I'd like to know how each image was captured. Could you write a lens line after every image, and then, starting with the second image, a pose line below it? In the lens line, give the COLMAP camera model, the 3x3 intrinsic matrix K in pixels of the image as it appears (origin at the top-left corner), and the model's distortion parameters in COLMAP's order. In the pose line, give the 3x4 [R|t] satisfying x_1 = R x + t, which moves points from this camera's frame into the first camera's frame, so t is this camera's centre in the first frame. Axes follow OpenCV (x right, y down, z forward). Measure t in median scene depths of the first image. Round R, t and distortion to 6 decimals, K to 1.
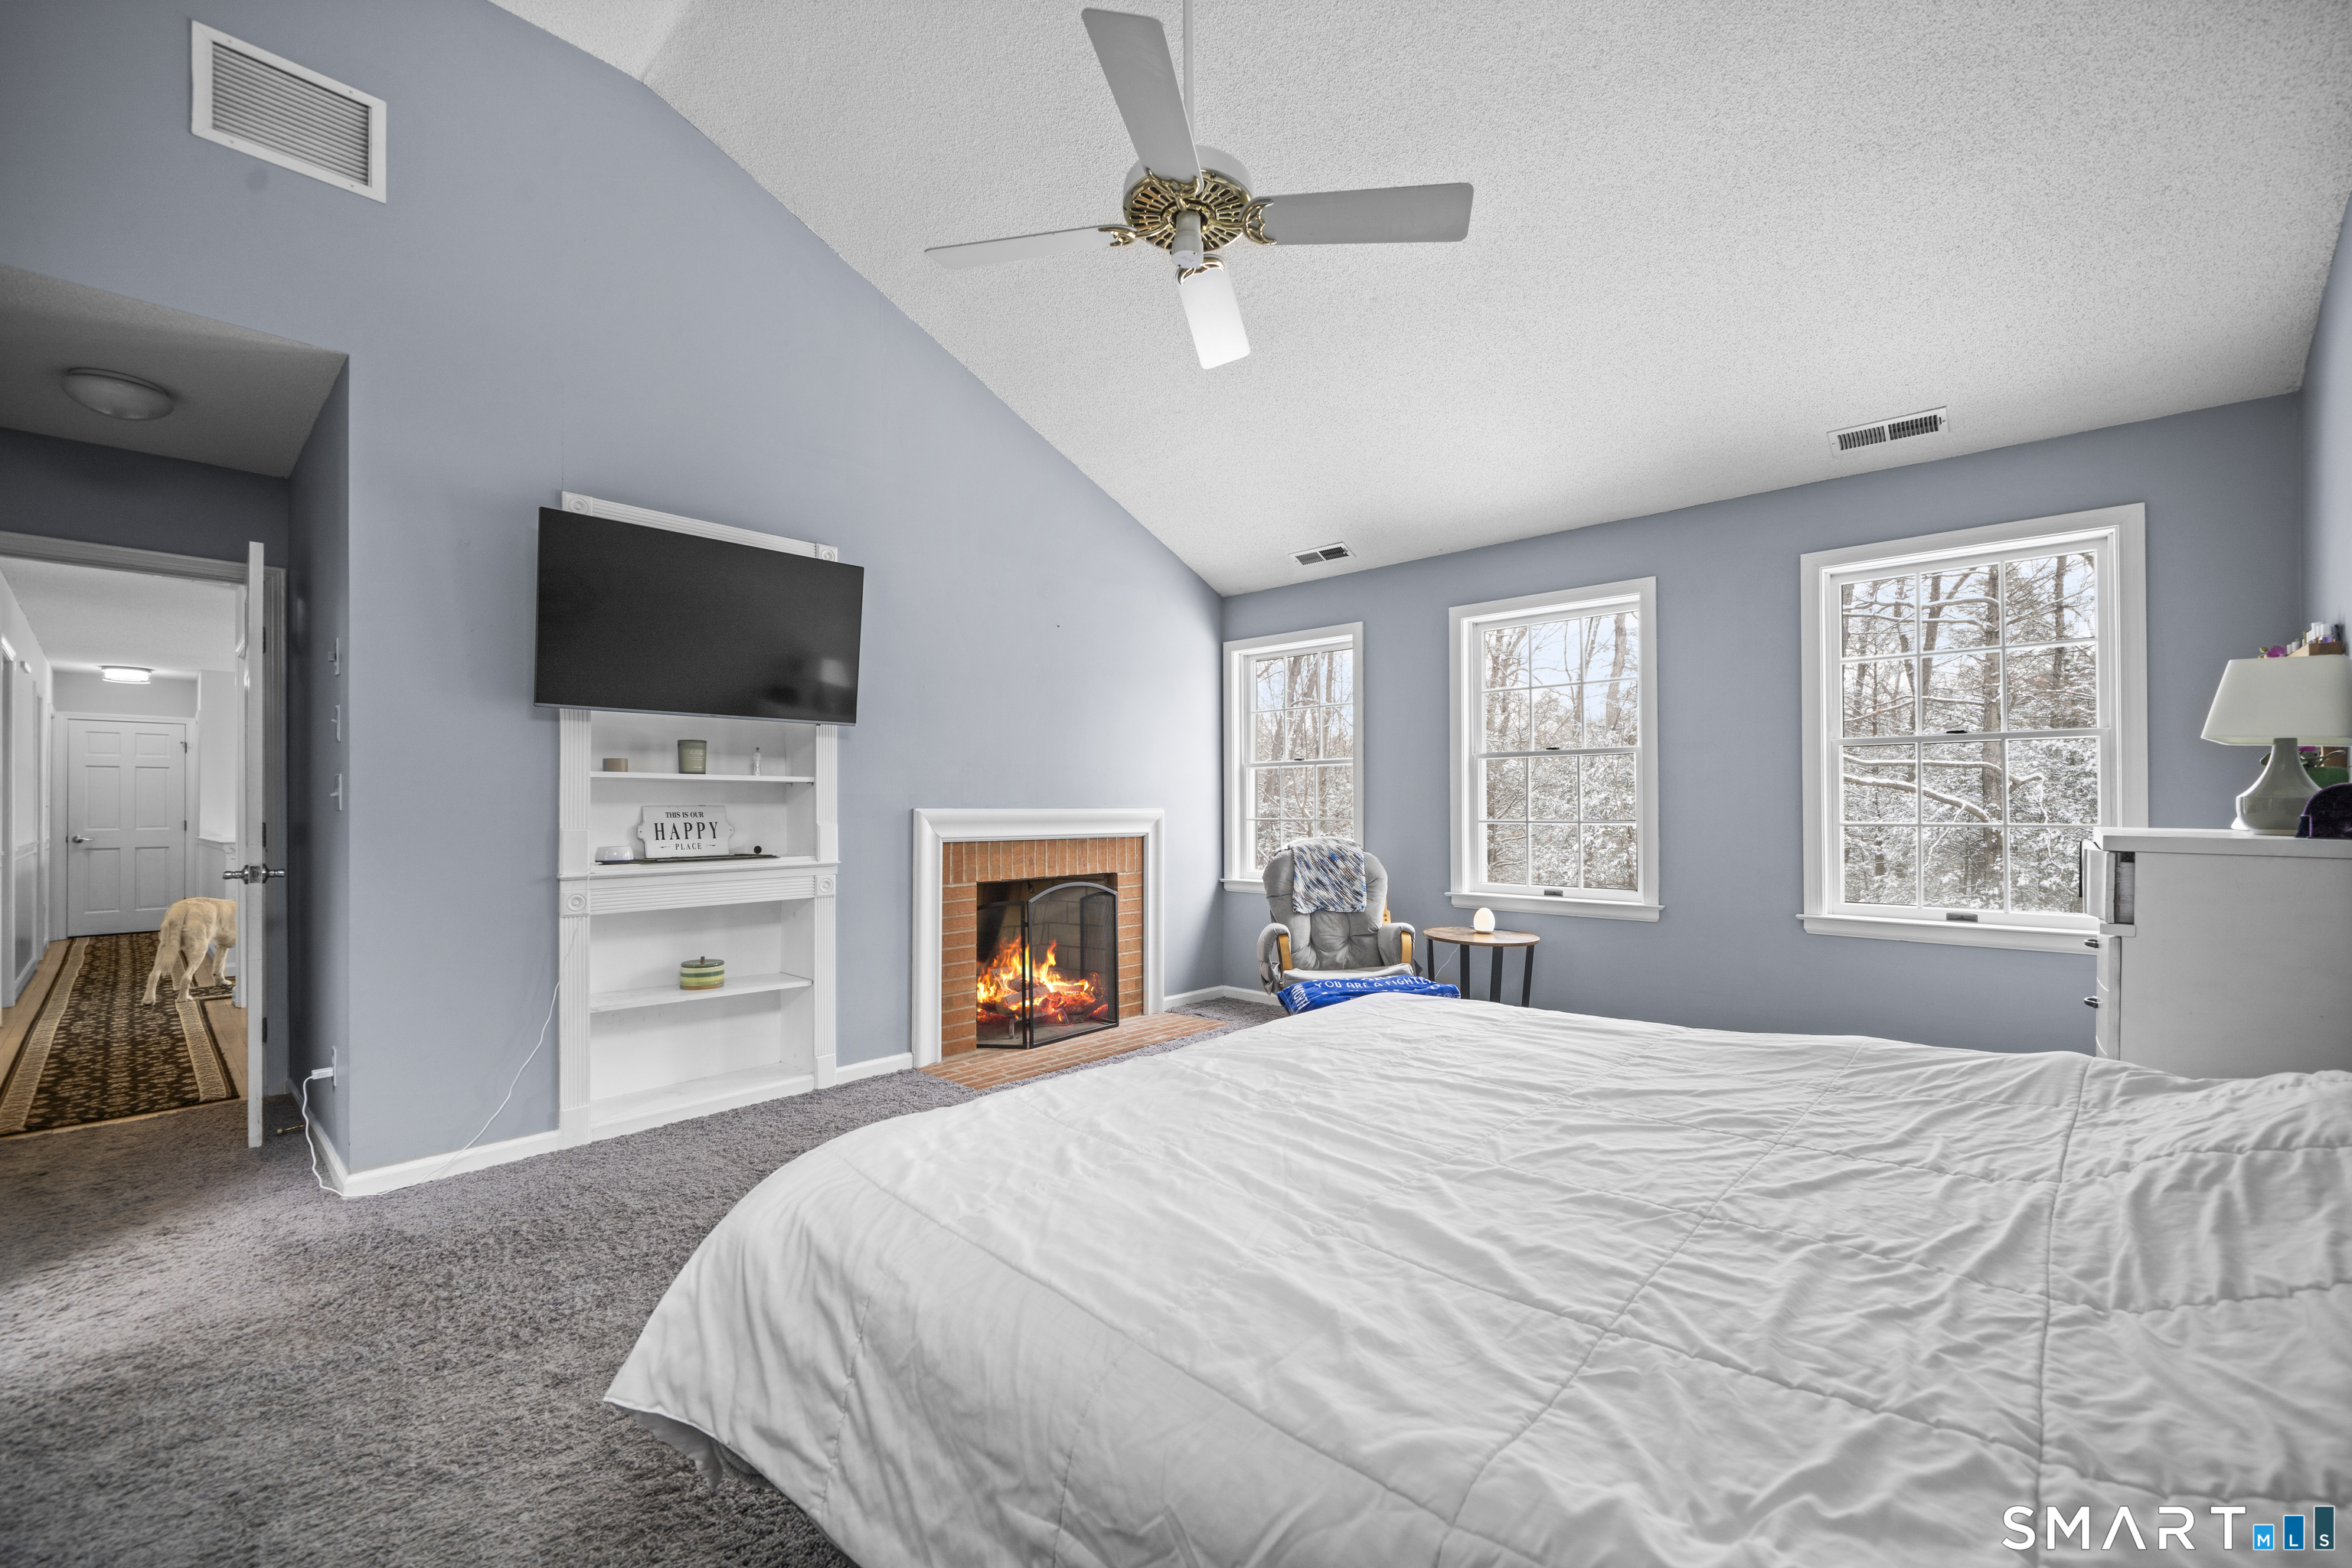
lens RADIAL K [[946.3, 0, 1178.0], [0, 946.3, 806.8], [0, 0, 1]] dist [-0.001612, -0.000085]
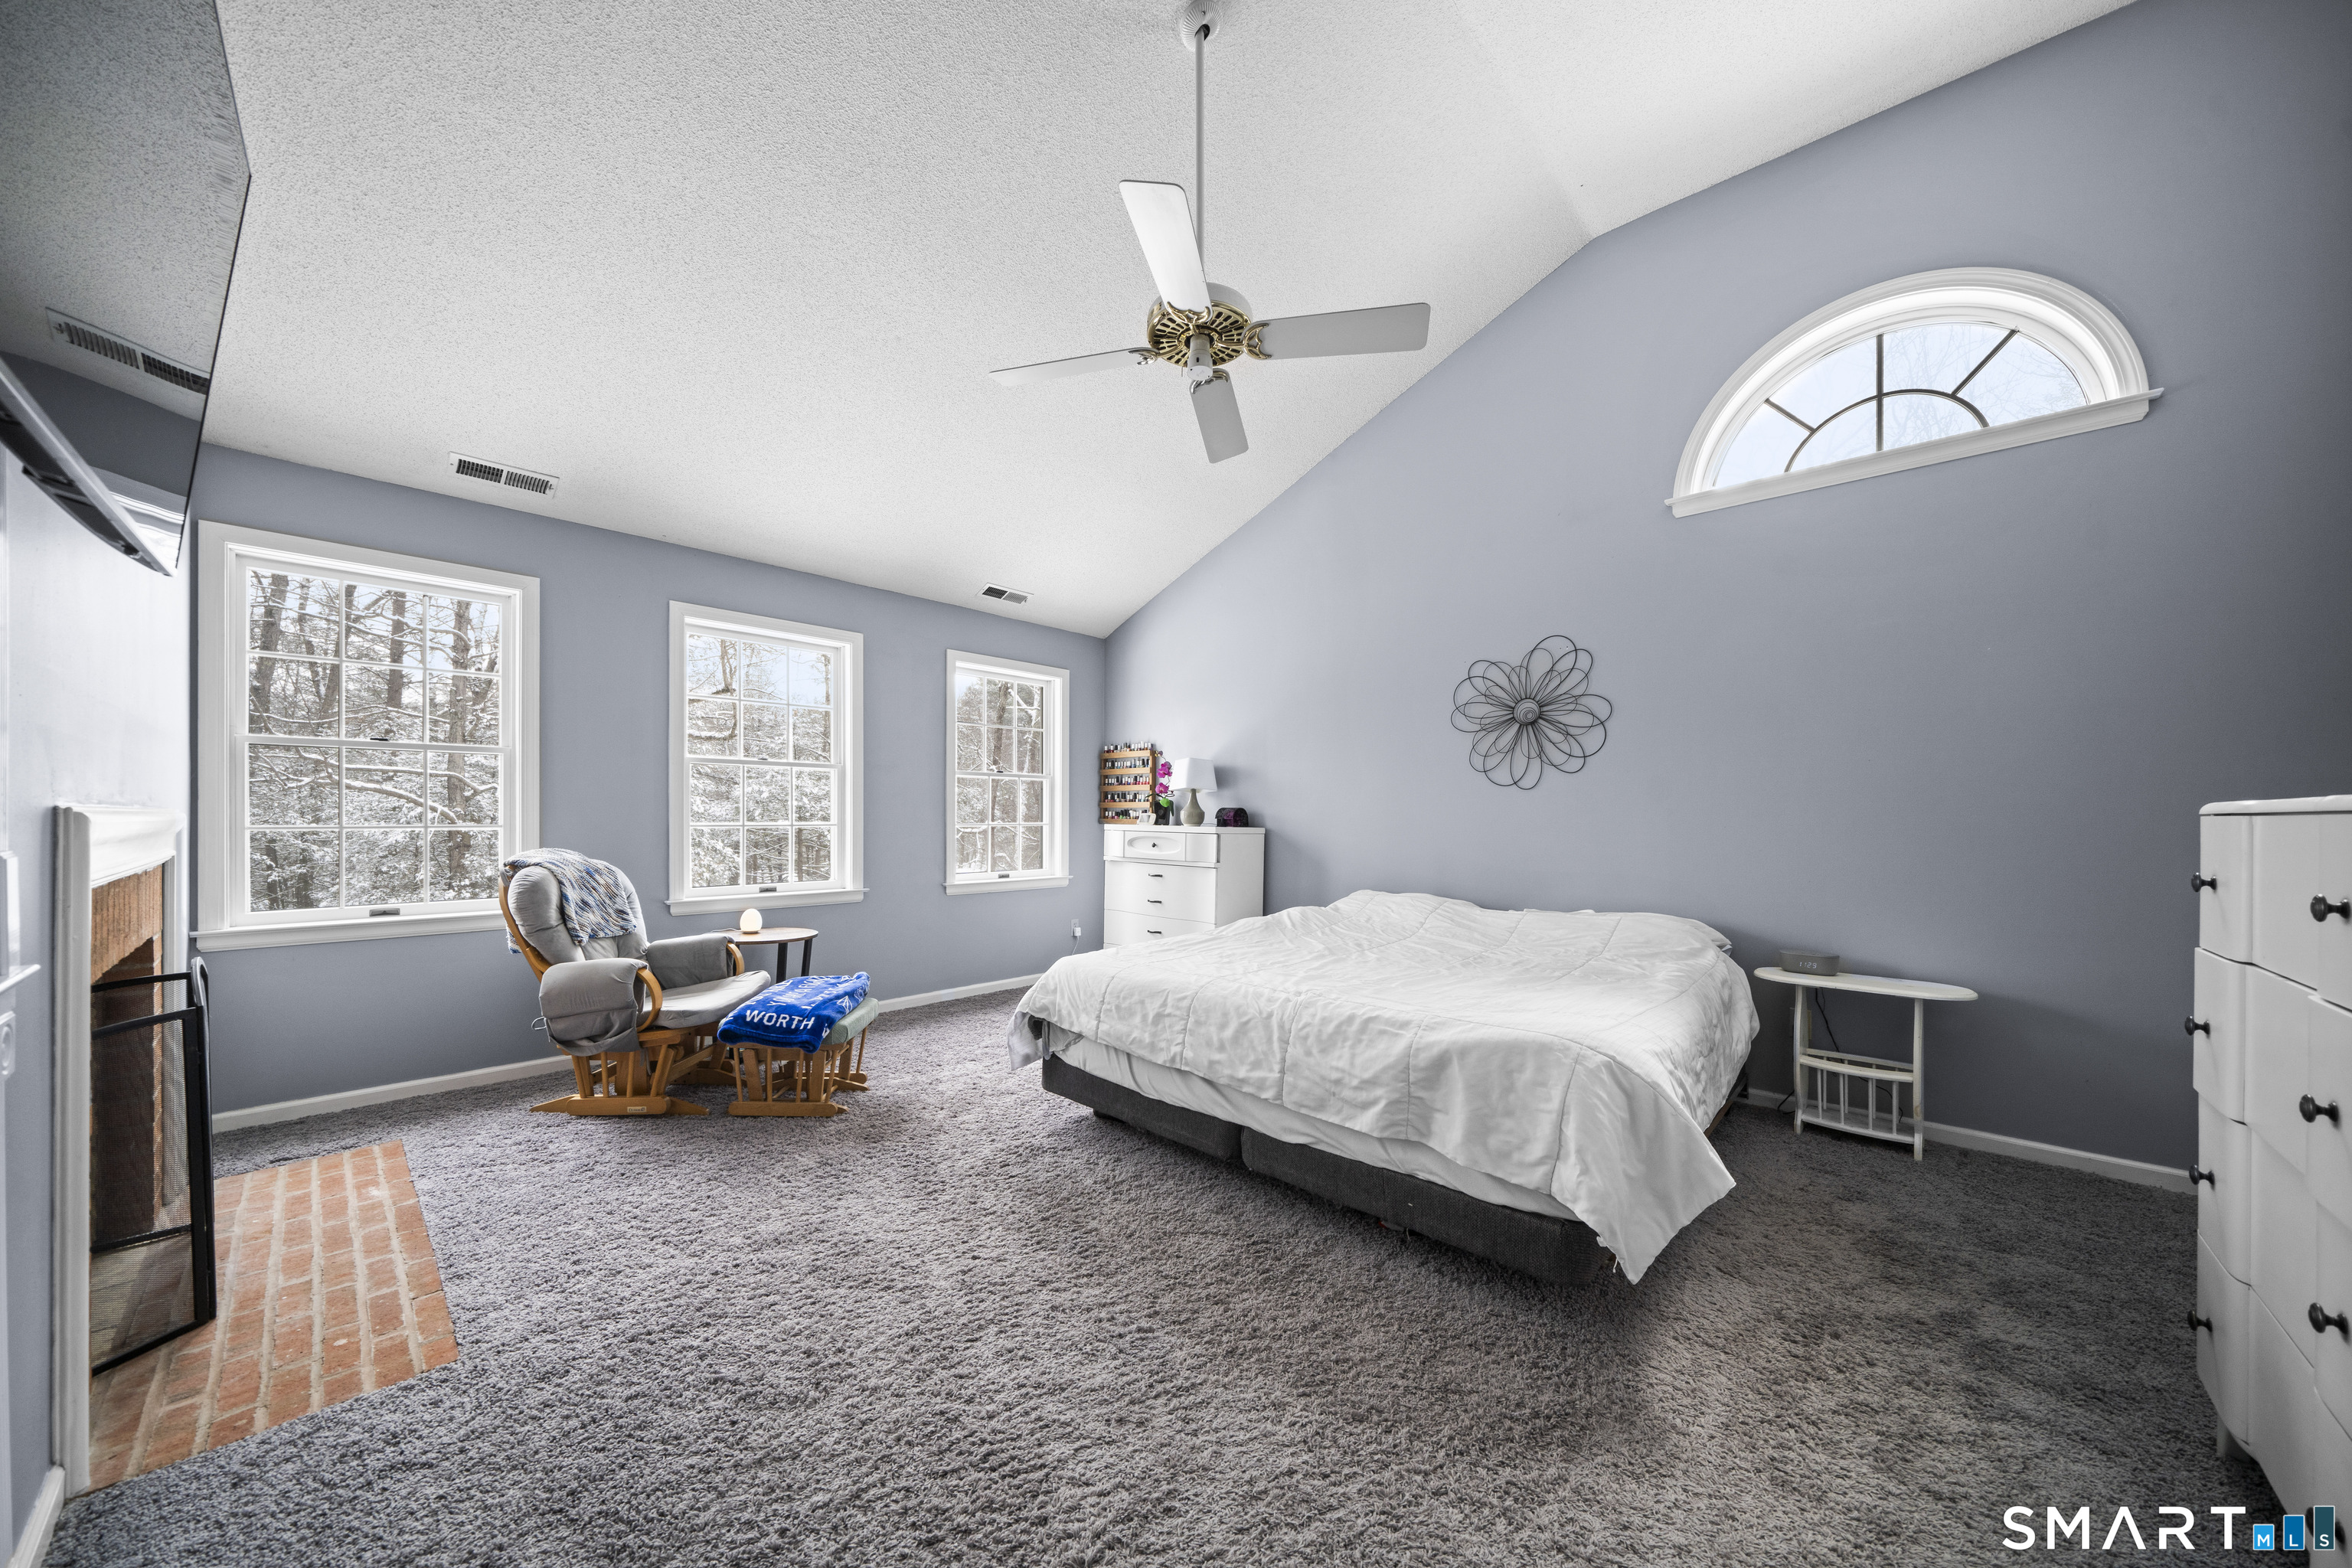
lens RADIAL K [[809.1, 0, 1178.0], [0, 809.1, 815.6], [0, 0, 1]] dist [0.000346, 0.000018]
pose [[0.014360, 0.002082, 0.999895, -0.522750], [-0.007919, 0.999967, -0.001968, 0.003010], [-0.999866, -0.007890, 0.014376, 0.493045]]
